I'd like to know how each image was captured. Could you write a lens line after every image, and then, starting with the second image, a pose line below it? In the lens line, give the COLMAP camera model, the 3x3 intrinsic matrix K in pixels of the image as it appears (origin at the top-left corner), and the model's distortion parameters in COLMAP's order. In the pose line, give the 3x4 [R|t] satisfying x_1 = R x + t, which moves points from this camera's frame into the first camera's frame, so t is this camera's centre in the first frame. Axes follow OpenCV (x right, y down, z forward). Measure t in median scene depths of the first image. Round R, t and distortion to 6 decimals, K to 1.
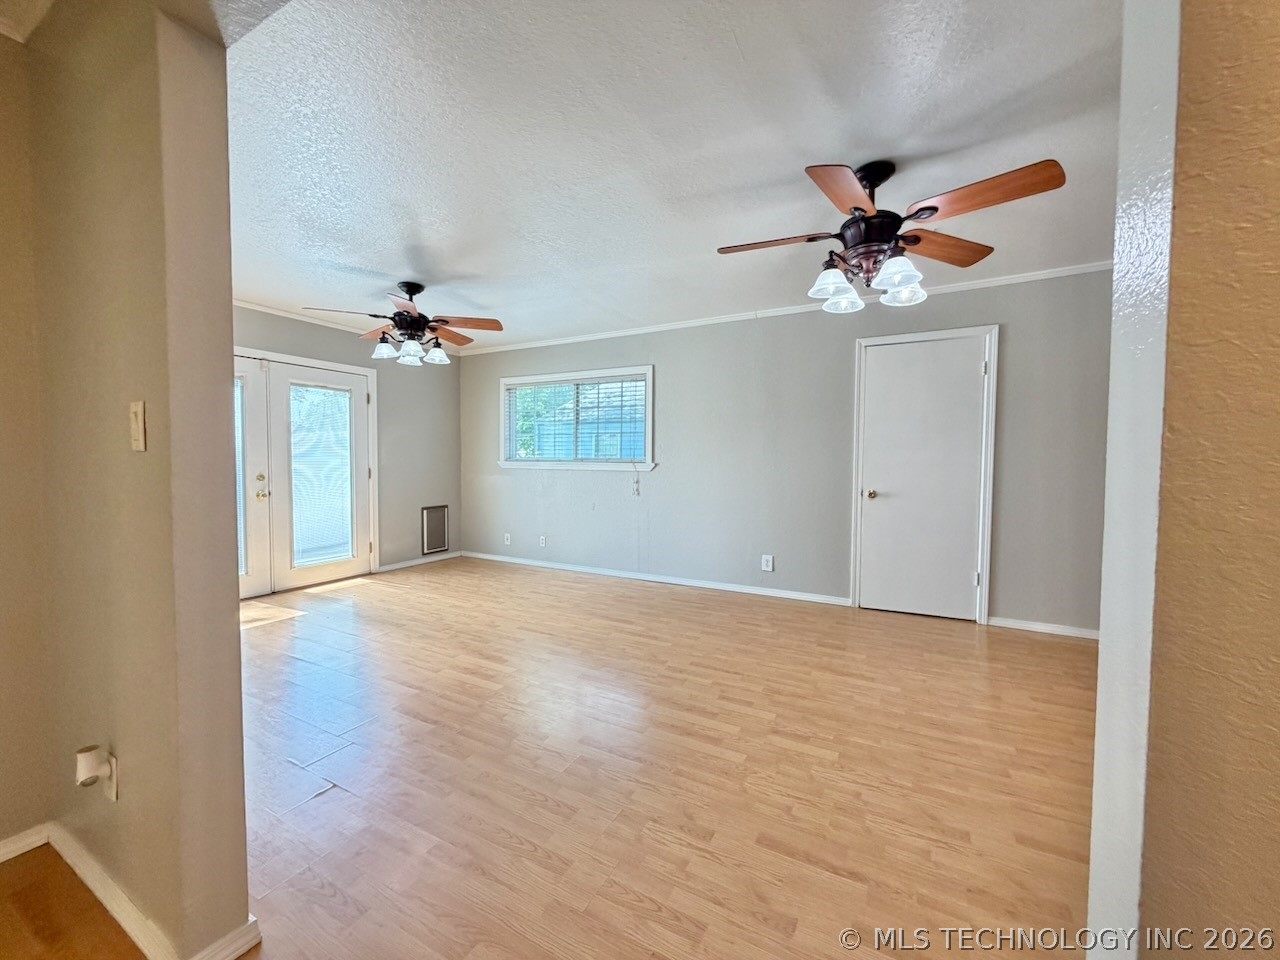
lens RADIAL K [[509.7, 0, 636.5], [0, 509.7, 479.0], [0, 0, 1]] dist [0.000935, 0.000083]
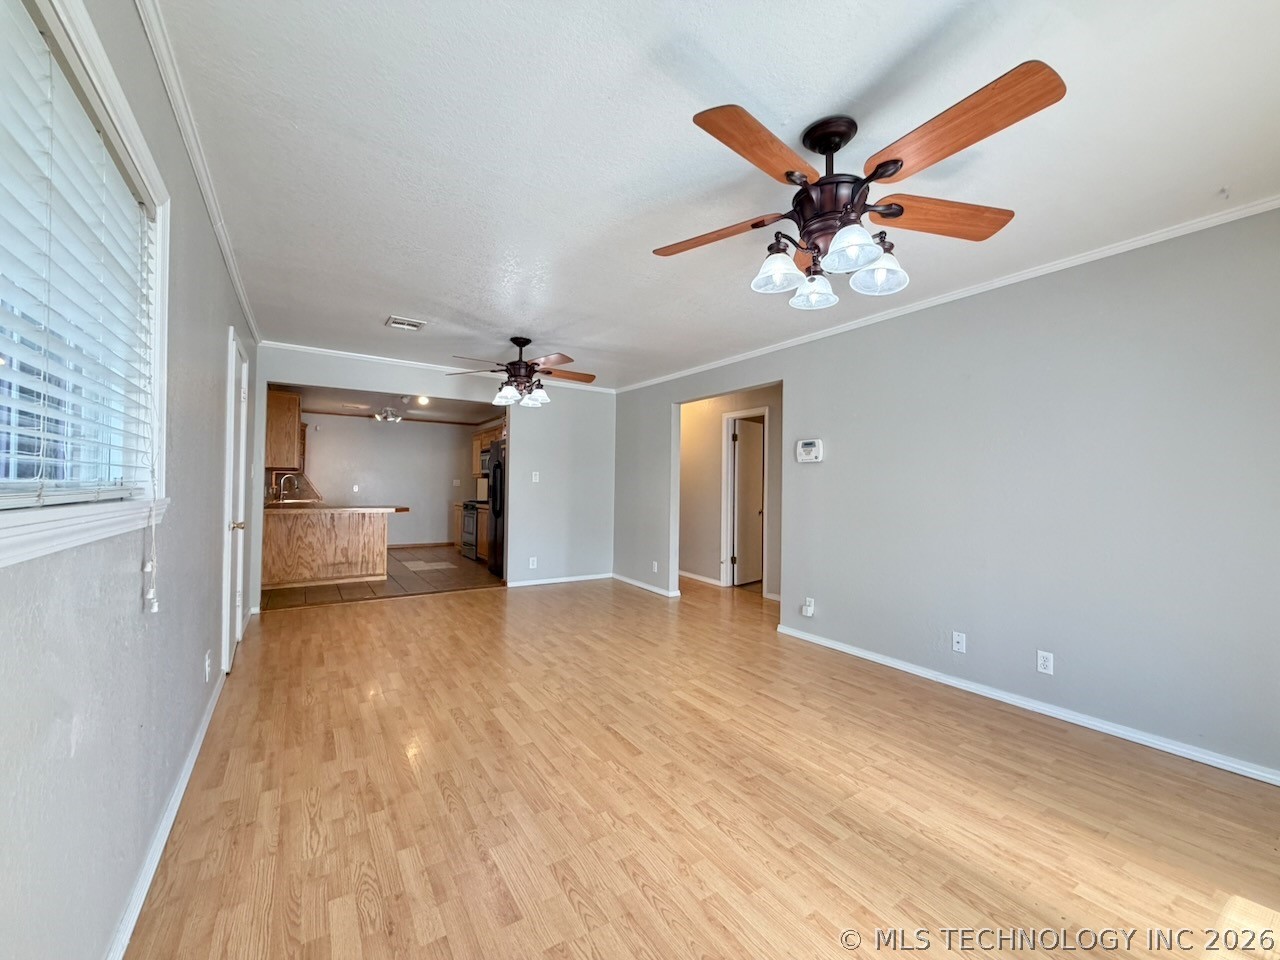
lens RADIAL K [[509.7, 0, 636.5], [0, 509.7, 479.0], [0, 0, 1]] dist [0.000935, 0.000083]
pose [[-0.883074, -0.009998, 0.469126, -0.490927], [0.000565, 0.999750, 0.022371, -0.063324], [-0.469233, 0.020020, -0.882848, 1.457124]]
